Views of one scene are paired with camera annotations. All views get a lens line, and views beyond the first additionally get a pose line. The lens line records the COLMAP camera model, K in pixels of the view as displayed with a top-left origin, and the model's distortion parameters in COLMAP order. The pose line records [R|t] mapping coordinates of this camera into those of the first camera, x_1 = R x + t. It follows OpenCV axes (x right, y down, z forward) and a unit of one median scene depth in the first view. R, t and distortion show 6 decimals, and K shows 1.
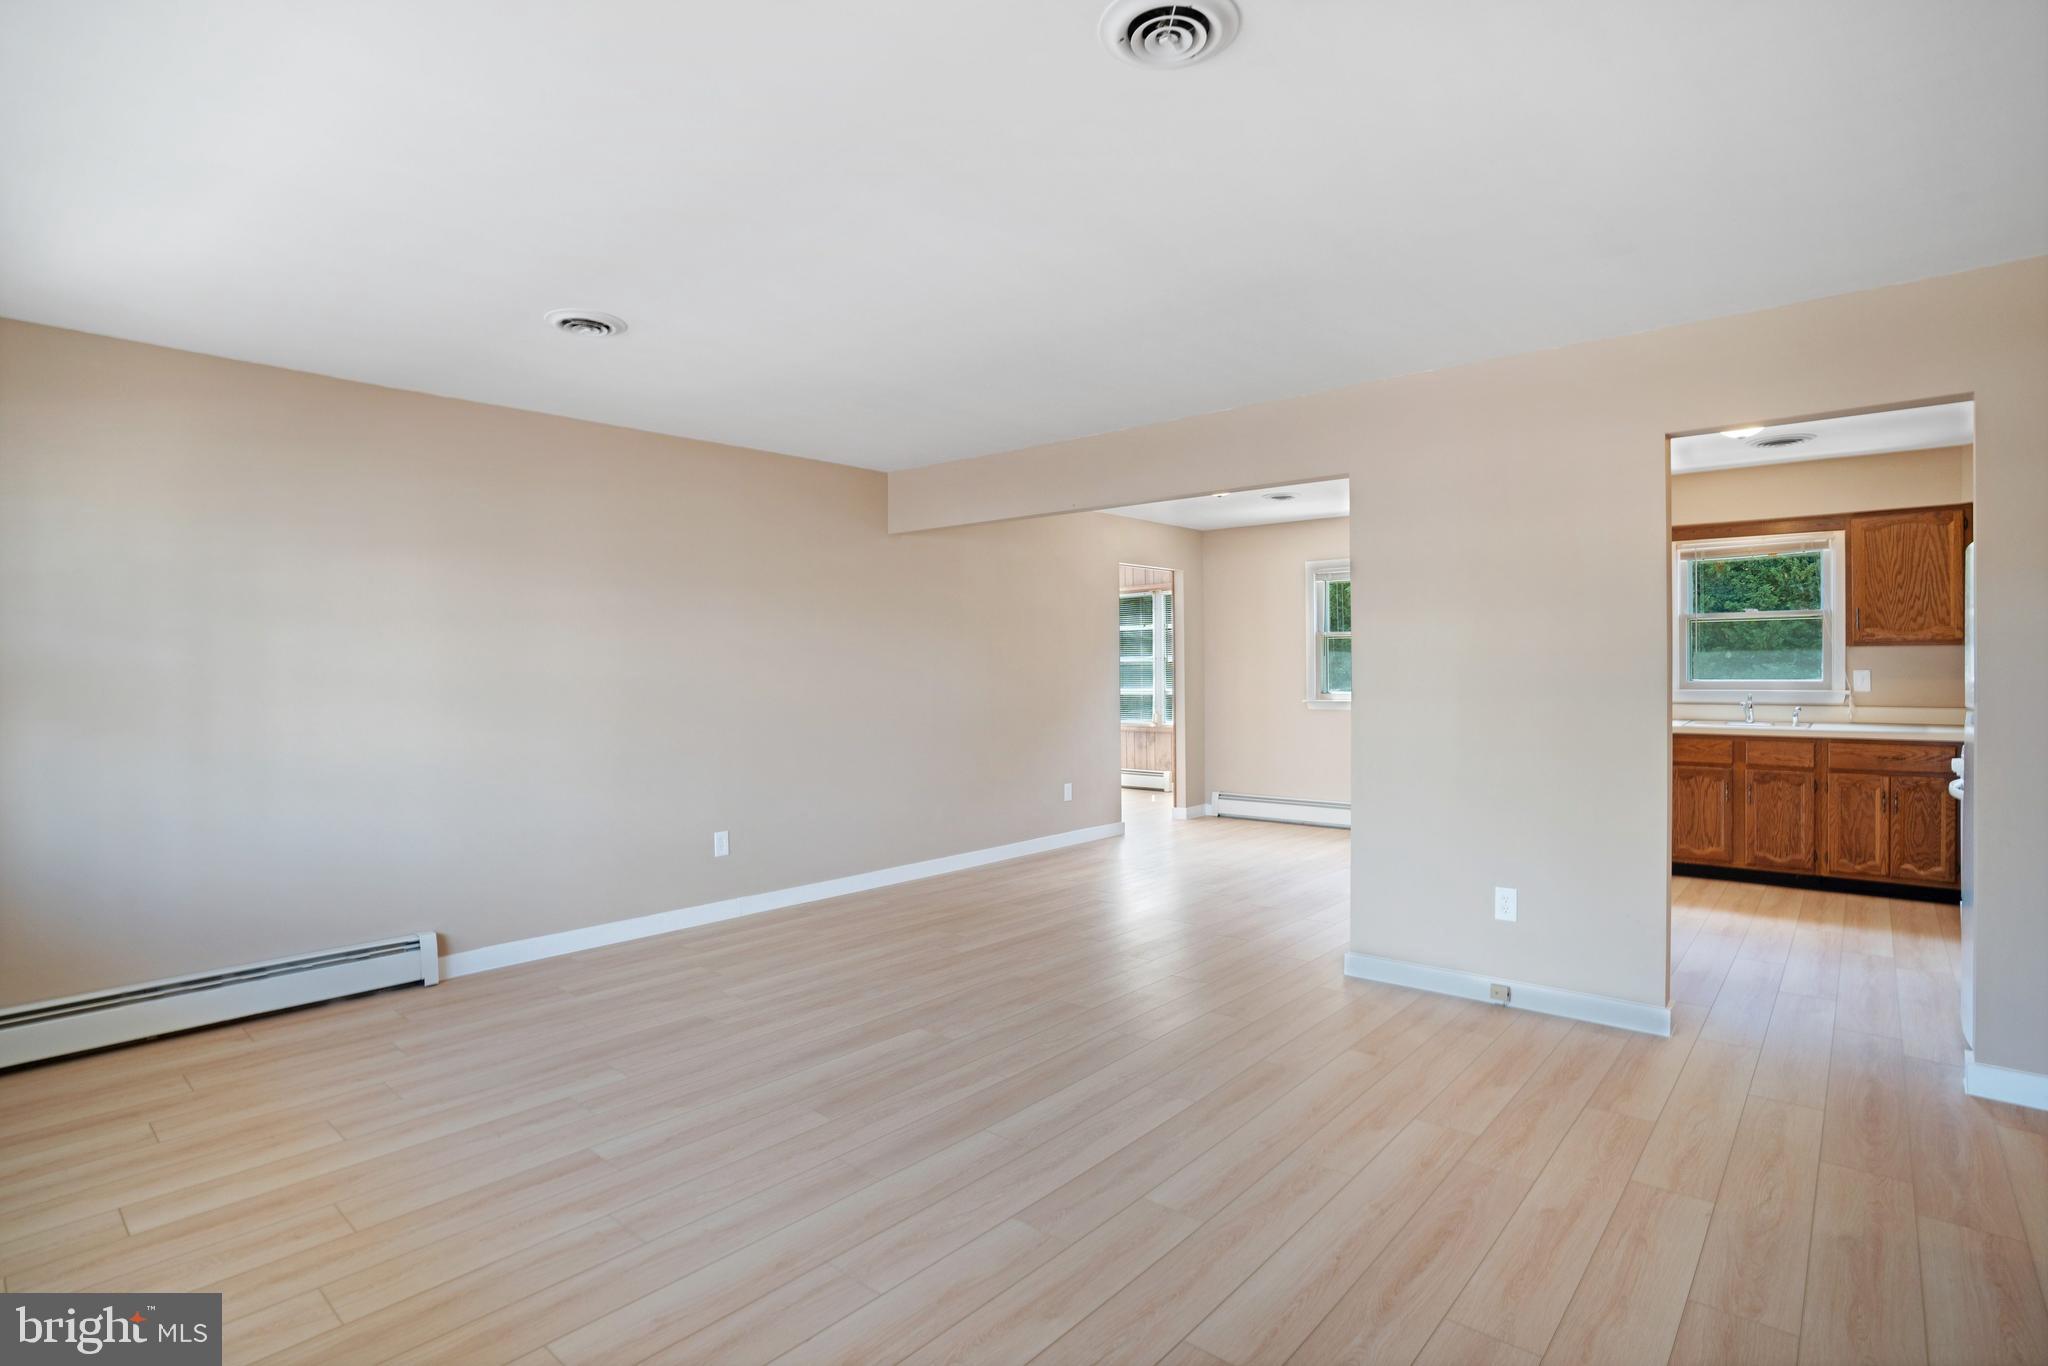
lens RADIAL K [[1054.7, 0, 998.0], [0, 1054.7, 672.1], [0, 0, 1]] dist [-0.080200, 0.039541]
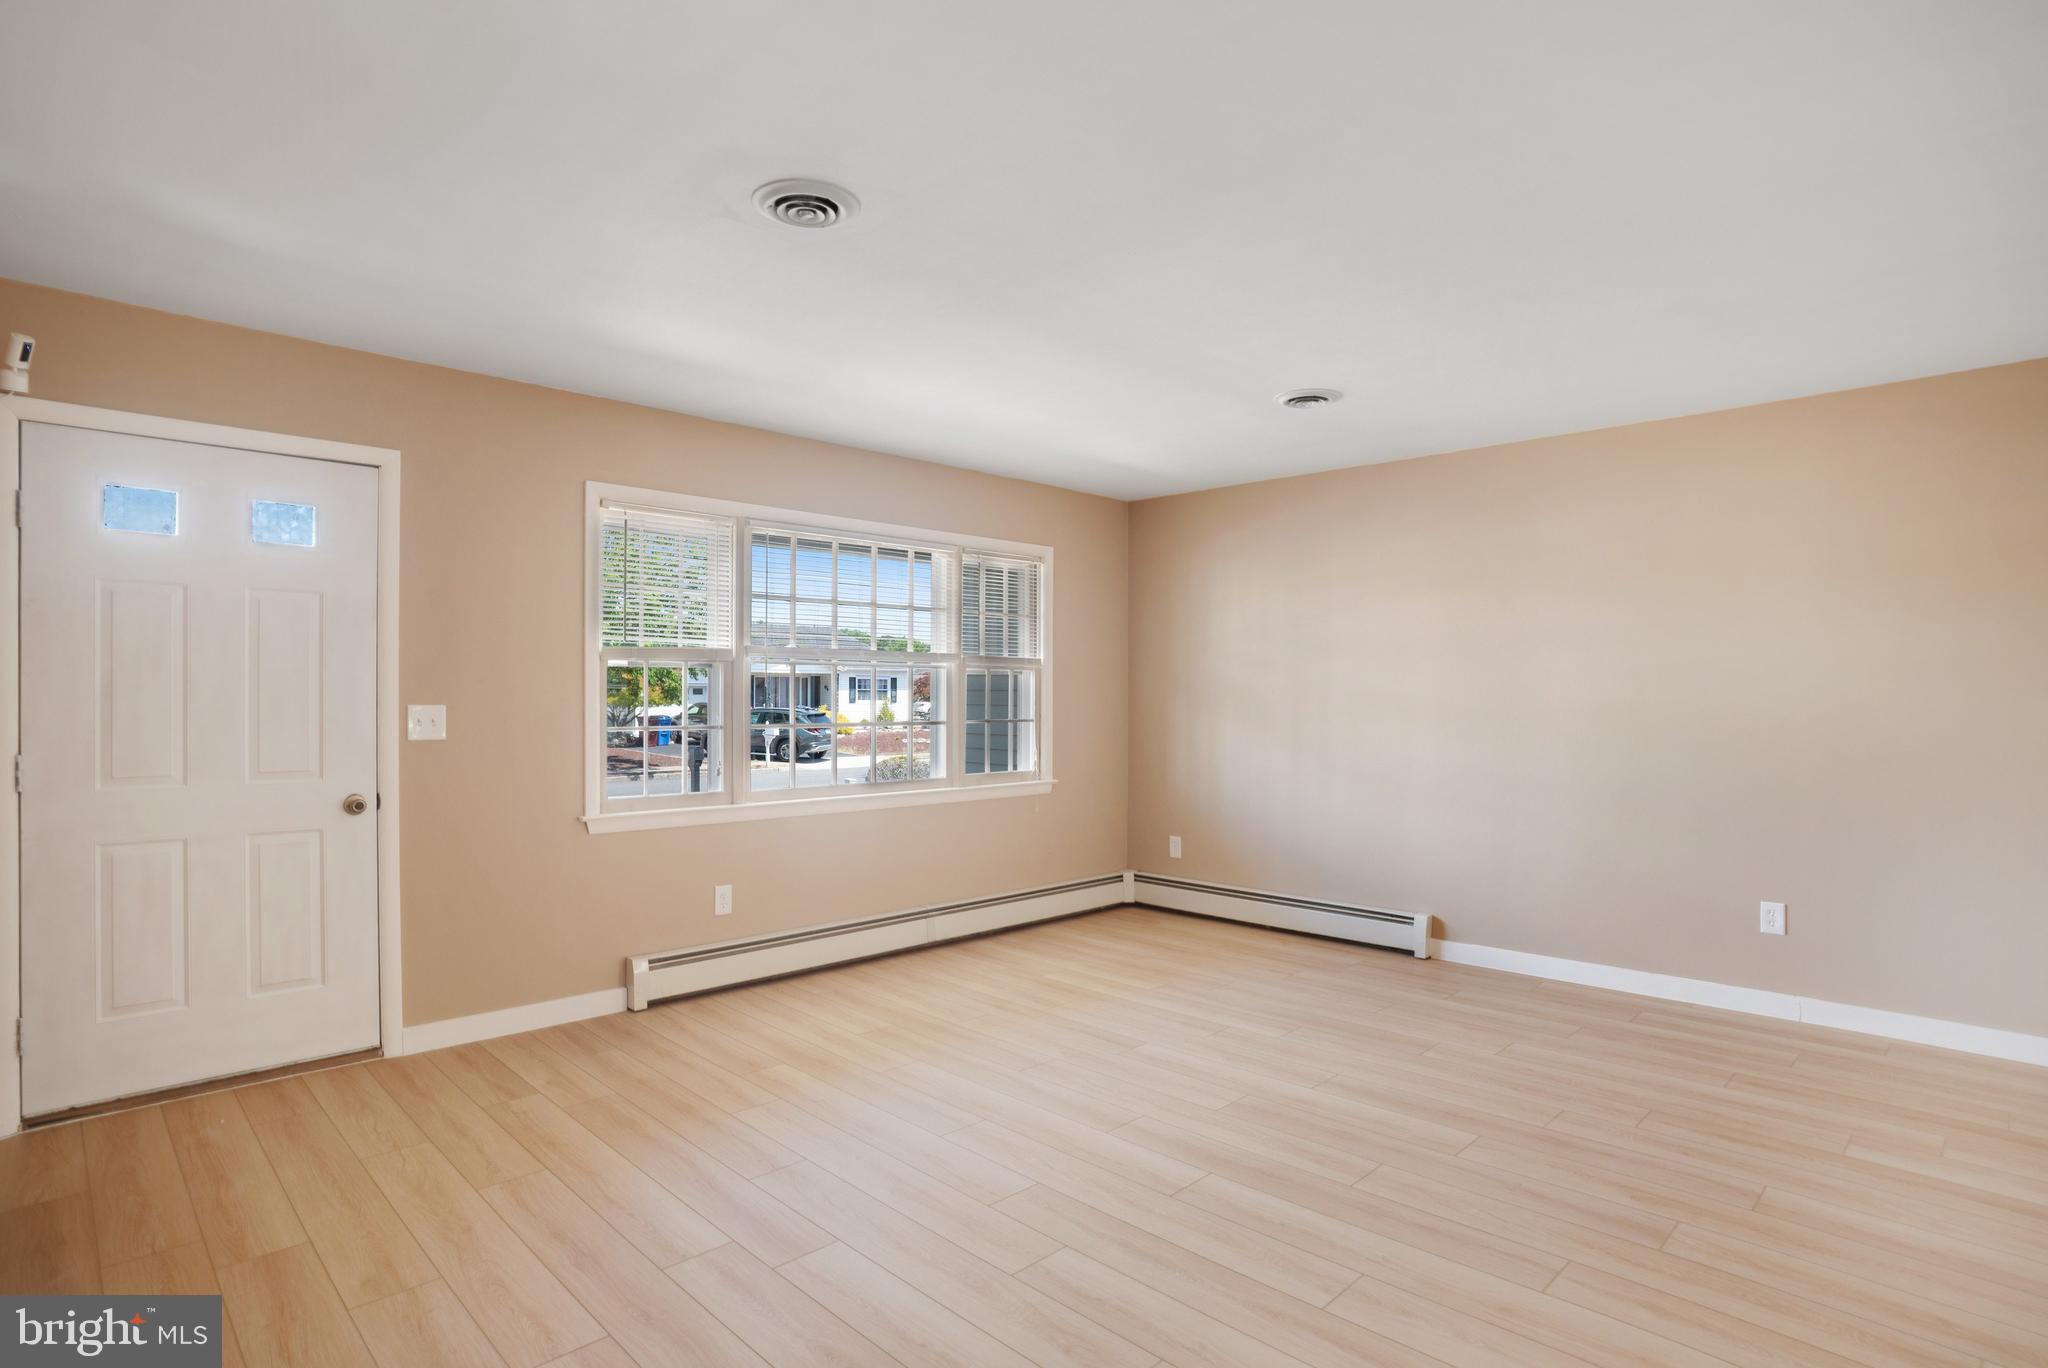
lens RADIAL K [[1044.0, 0, 1017.6], [0, 1044.0, 704.2], [0, 0, 1]] dist [-0.030889, 0.000556]
pose [[-0.074582, 0.015417, -0.997096, 0.832308], [-0.004724, 0.999864, 0.015814, -0.003788], [0.997204, 0.005890, -0.074499, 0.789289]]
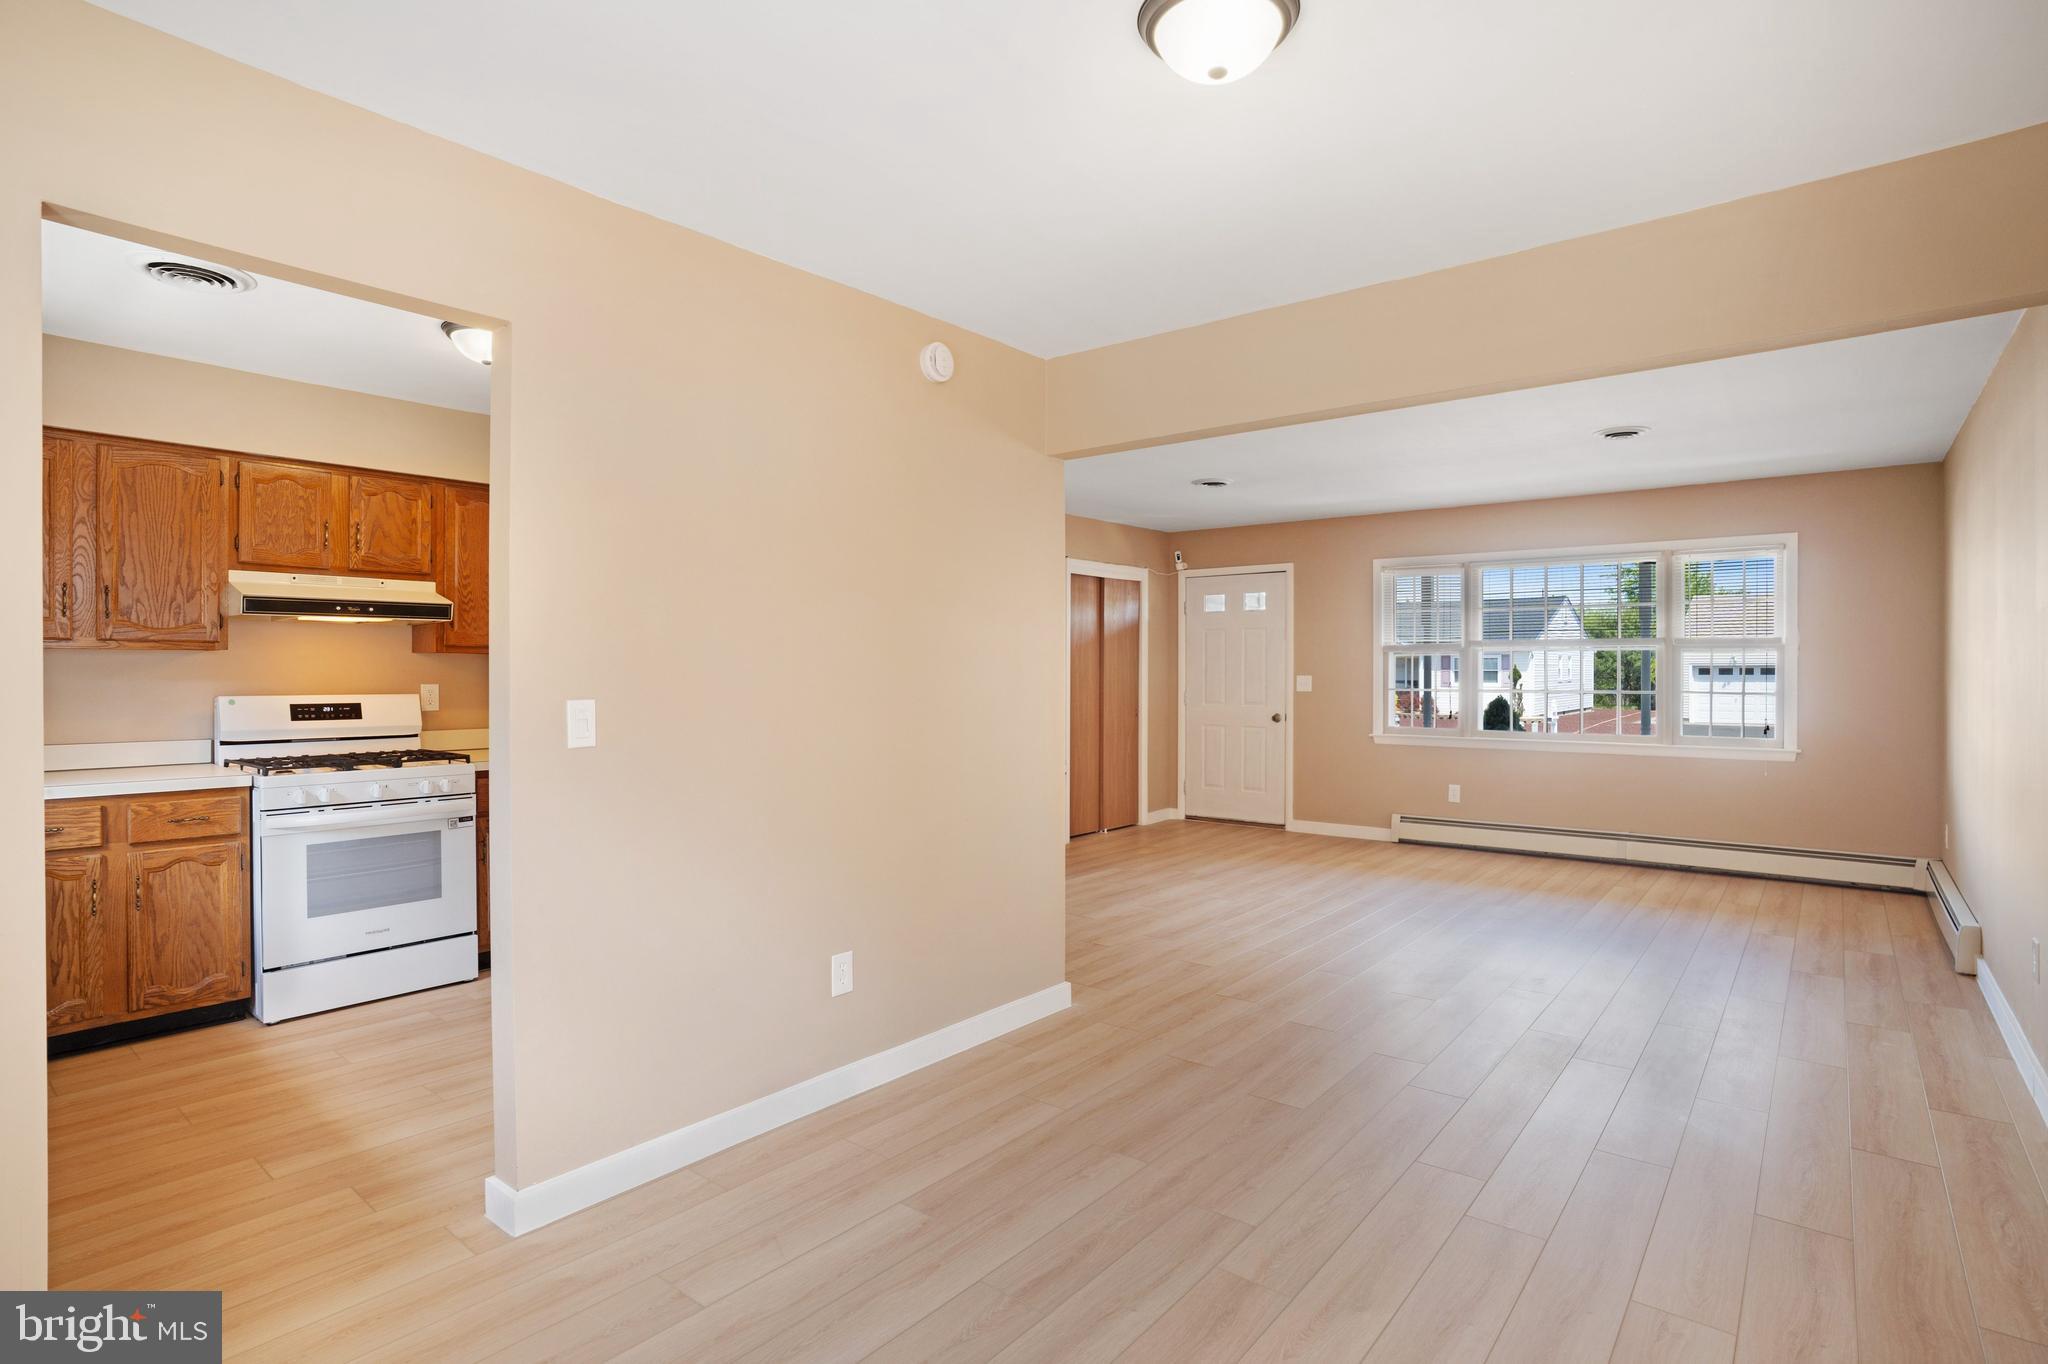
lens RADIAL K [[1013.1, 0, 1039.6], [0, 1013.1, 672.7], [0, 0, 1]] dist [-0.071267, 0.033981]
pose [[-0.997804, 0.008196, -0.065722, 0.546721], [0.007791, 0.999949, 0.006415, -0.009230], [0.065771, 0.005888, -0.997817, 2.449345]]
